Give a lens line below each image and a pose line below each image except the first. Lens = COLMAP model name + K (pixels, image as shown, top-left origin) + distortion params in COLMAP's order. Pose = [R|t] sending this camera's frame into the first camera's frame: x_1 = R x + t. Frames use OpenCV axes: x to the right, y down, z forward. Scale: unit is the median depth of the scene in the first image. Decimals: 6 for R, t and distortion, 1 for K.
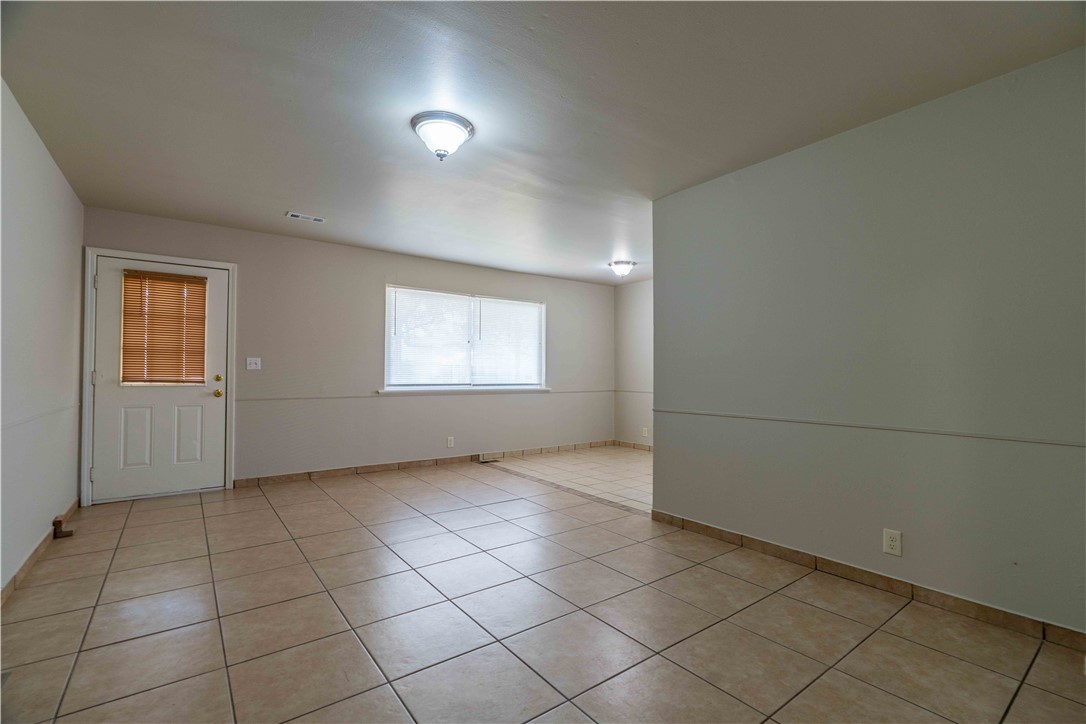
lens RADIAL K [[489.3, 0, 544.5], [0, 489.3, 360.8], [0, 0, 1]] dist [0.001526, 0.000049]
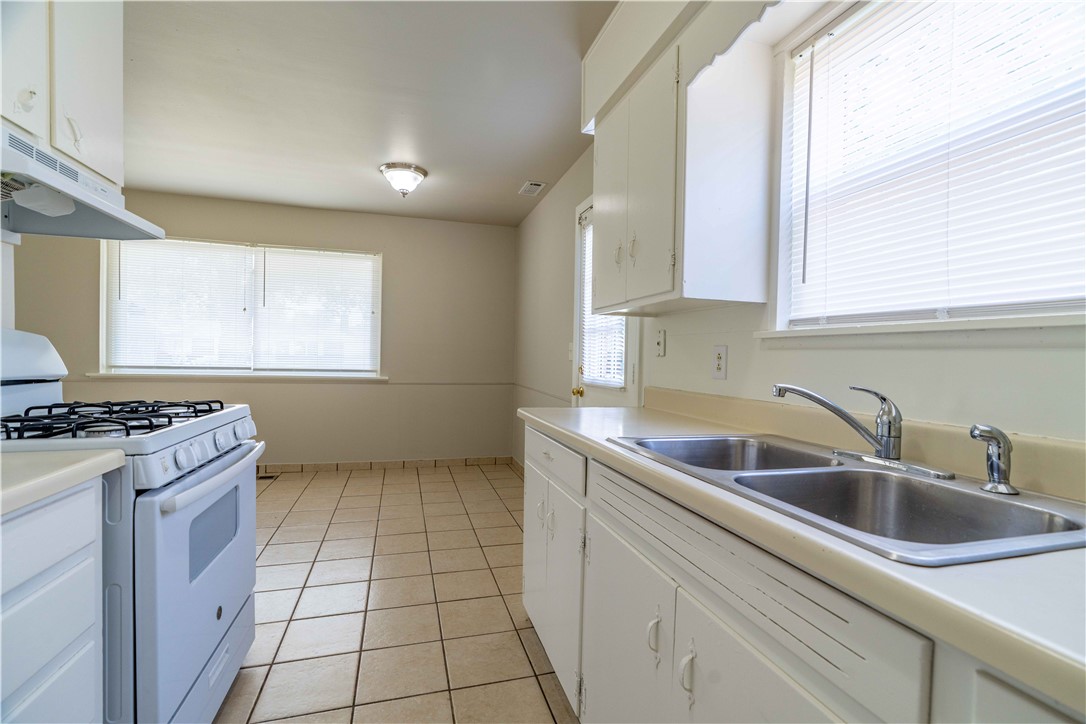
lens RADIAL K [[489.3, 0, 541.0], [0, 489.3, 367.4], [0, 0, 1]] dist [0.001526, 0.000049]
pose [[0.933288, 0.015814, -0.358780, 0.495308], [-0.003178, 0.999355, 0.035781, 0.018619], [0.359114, -0.032254, 0.932736, 0.465779]]
